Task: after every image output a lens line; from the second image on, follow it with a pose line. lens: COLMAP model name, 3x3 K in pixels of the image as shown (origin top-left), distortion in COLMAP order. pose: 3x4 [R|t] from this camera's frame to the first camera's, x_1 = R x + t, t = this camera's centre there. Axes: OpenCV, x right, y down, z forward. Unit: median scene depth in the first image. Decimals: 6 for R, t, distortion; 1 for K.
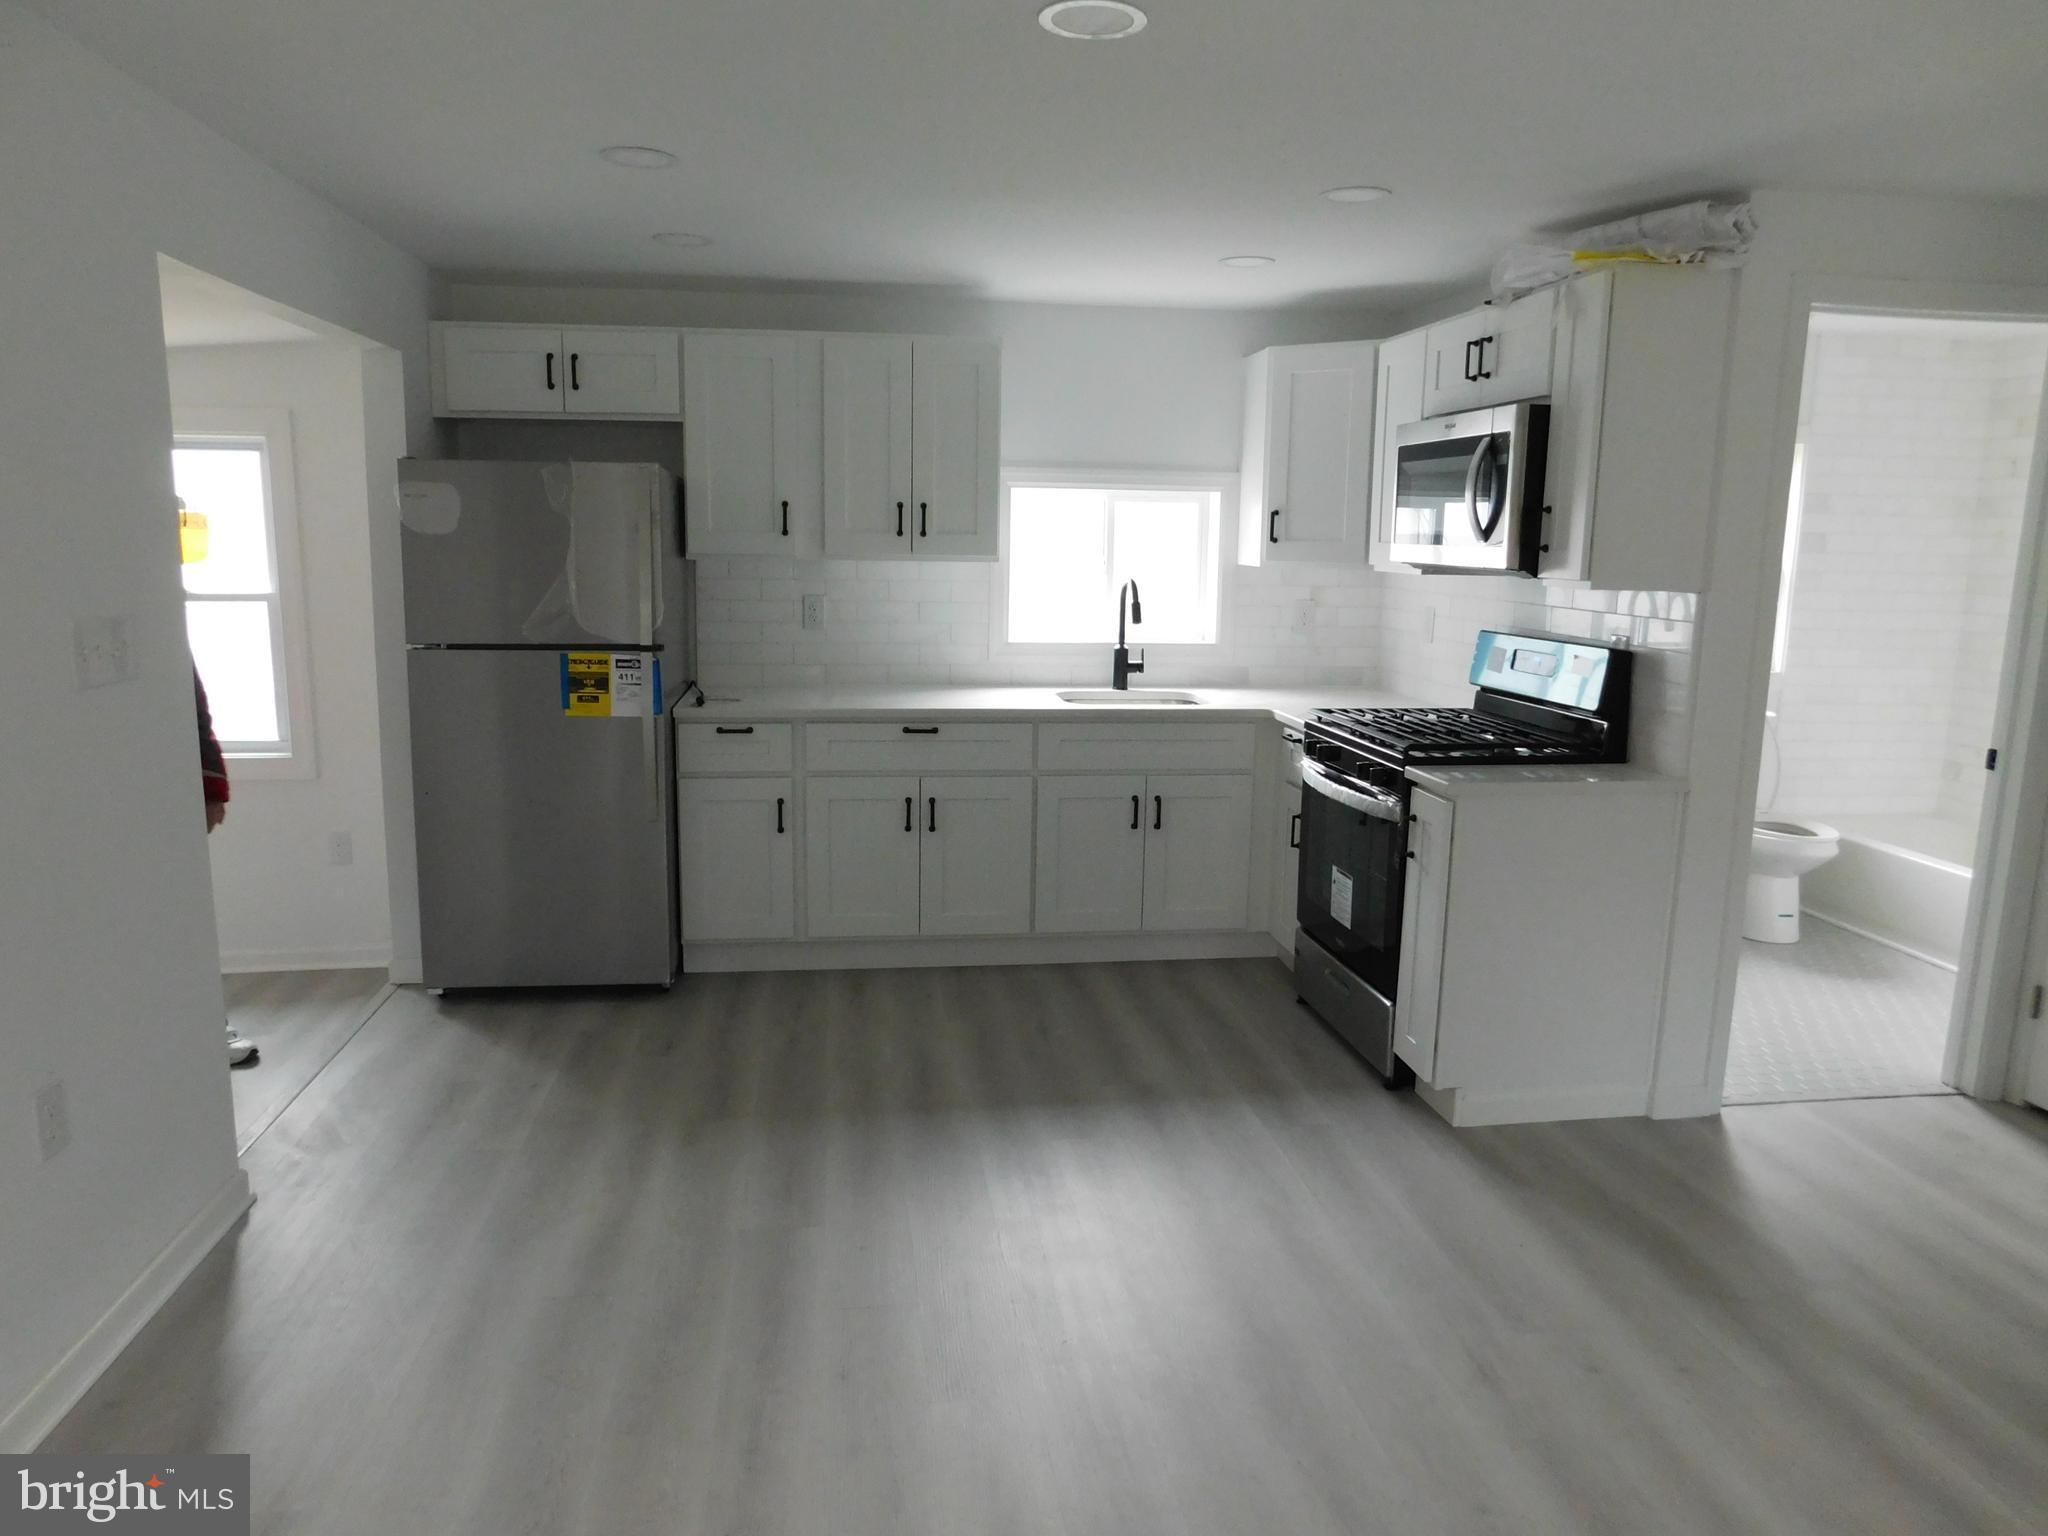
lens RADIAL K [[1357.1, 0, 1024.0], [0, 1357.1, 768.0], [0, 0, 1]] dist [-0.061049, 0.045268]
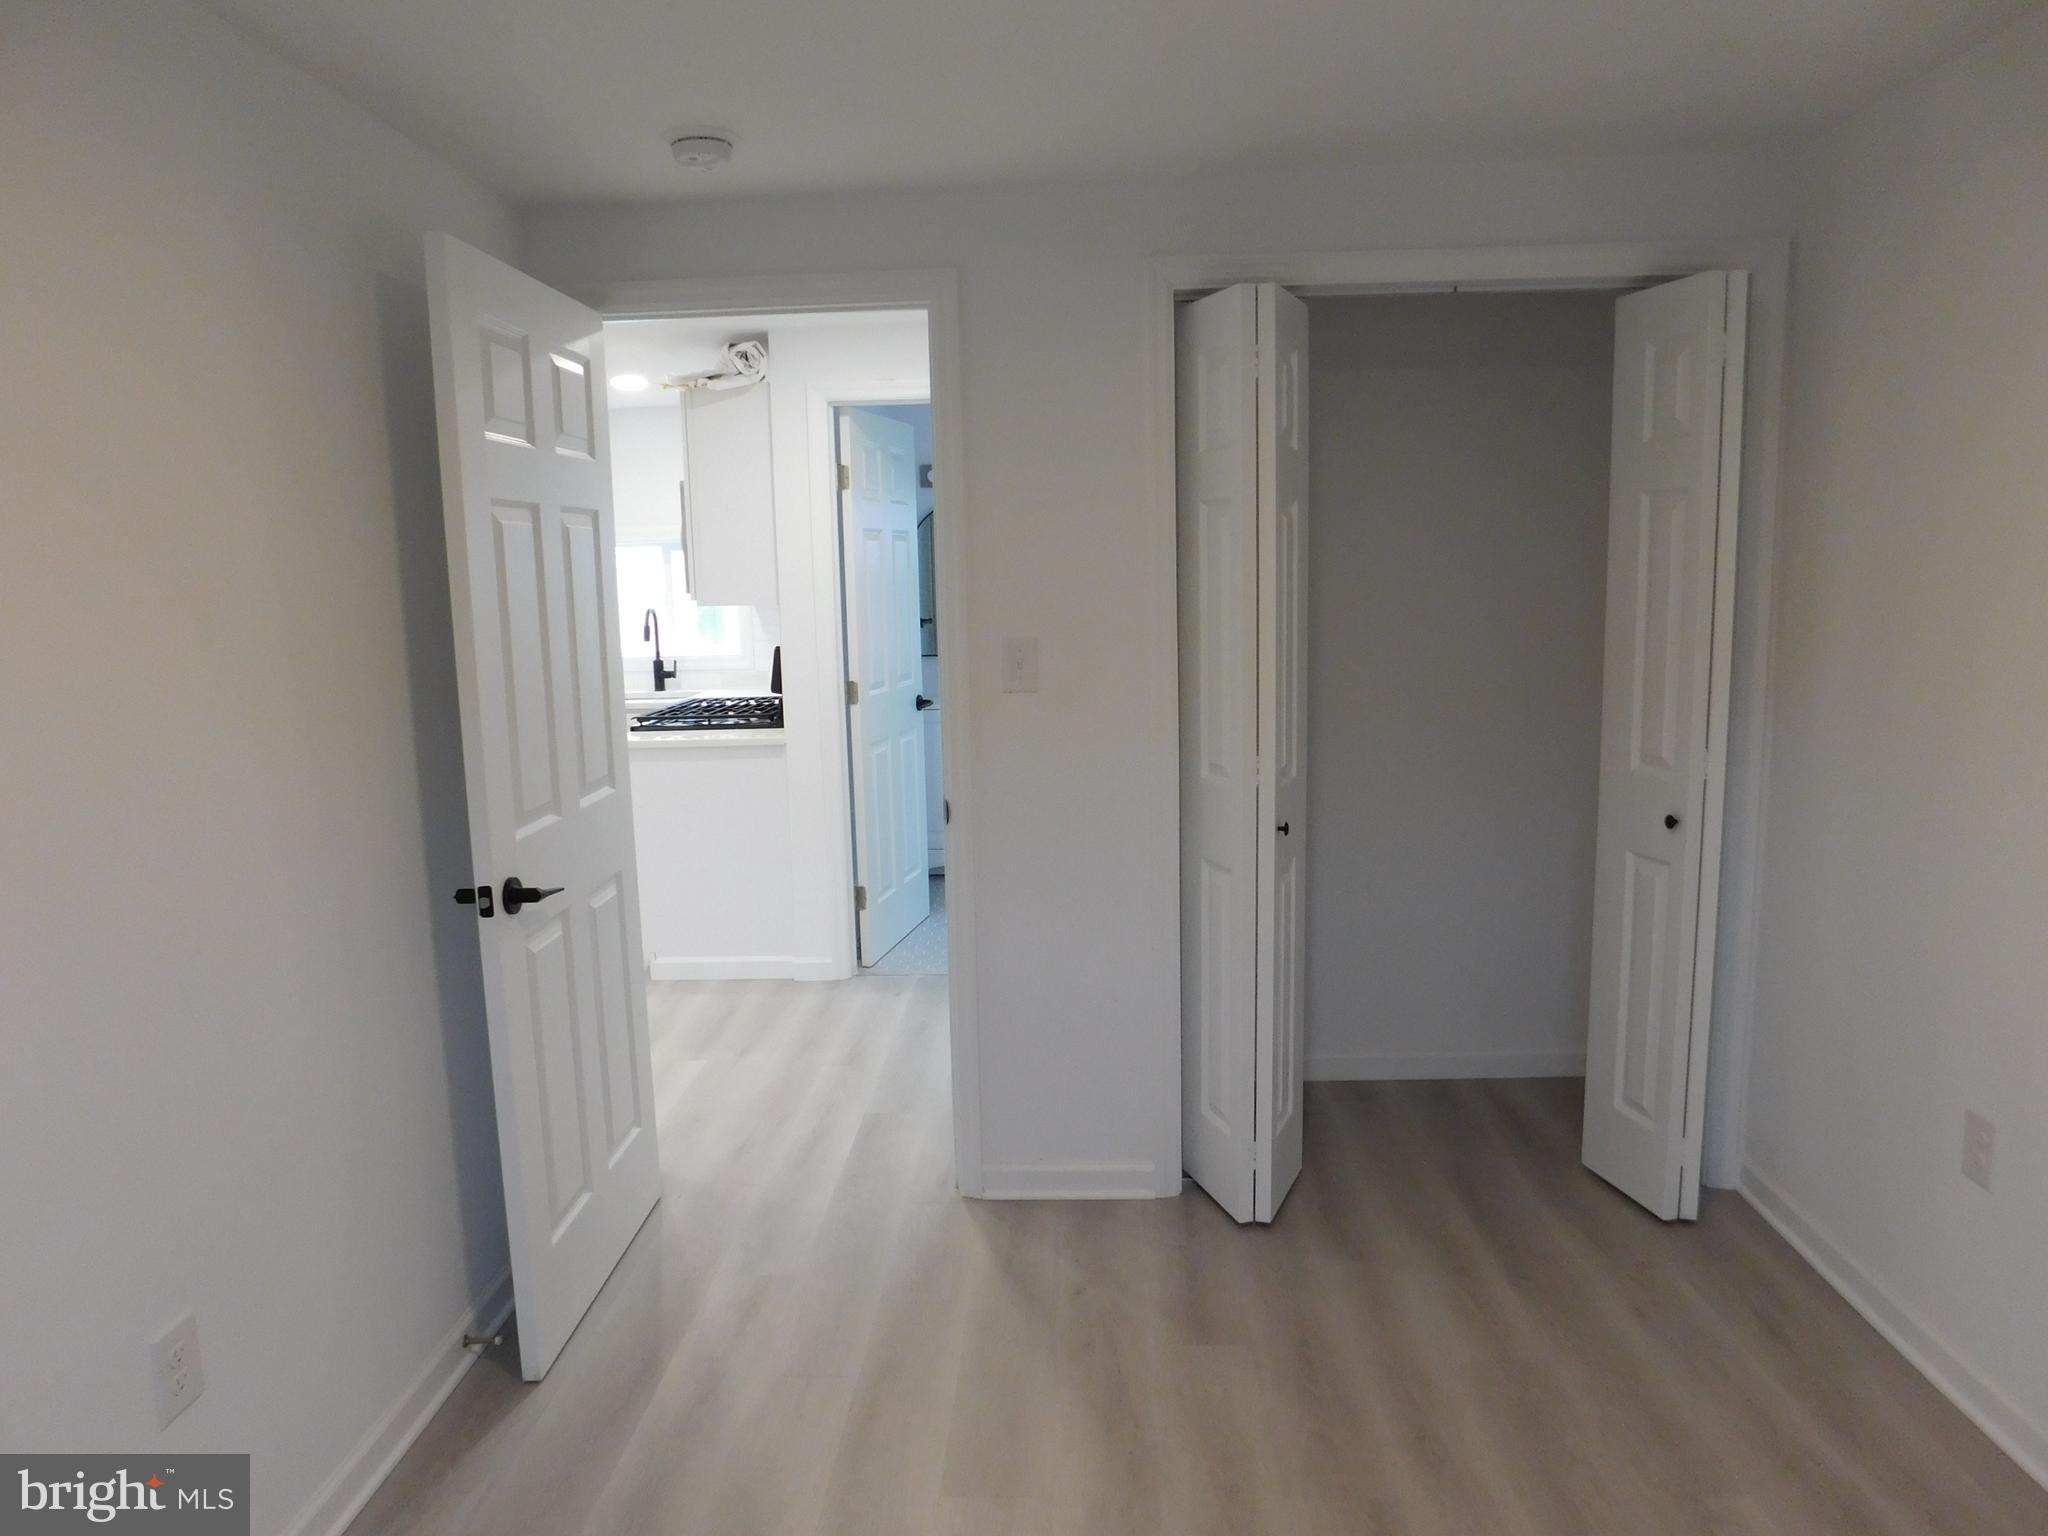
lens RADIAL K [[1357.1, 0, 1024.0], [0, 1357.1, 768.0], [0, 0, 1]] dist [-0.061049, 0.045268]
pose [[0.982627, -0.010015, -0.185321, 0.824586], [0.005780, 0.999710, -0.023379, 0.063097], [0.185501, 0.021902, 0.982400, -0.298383]]
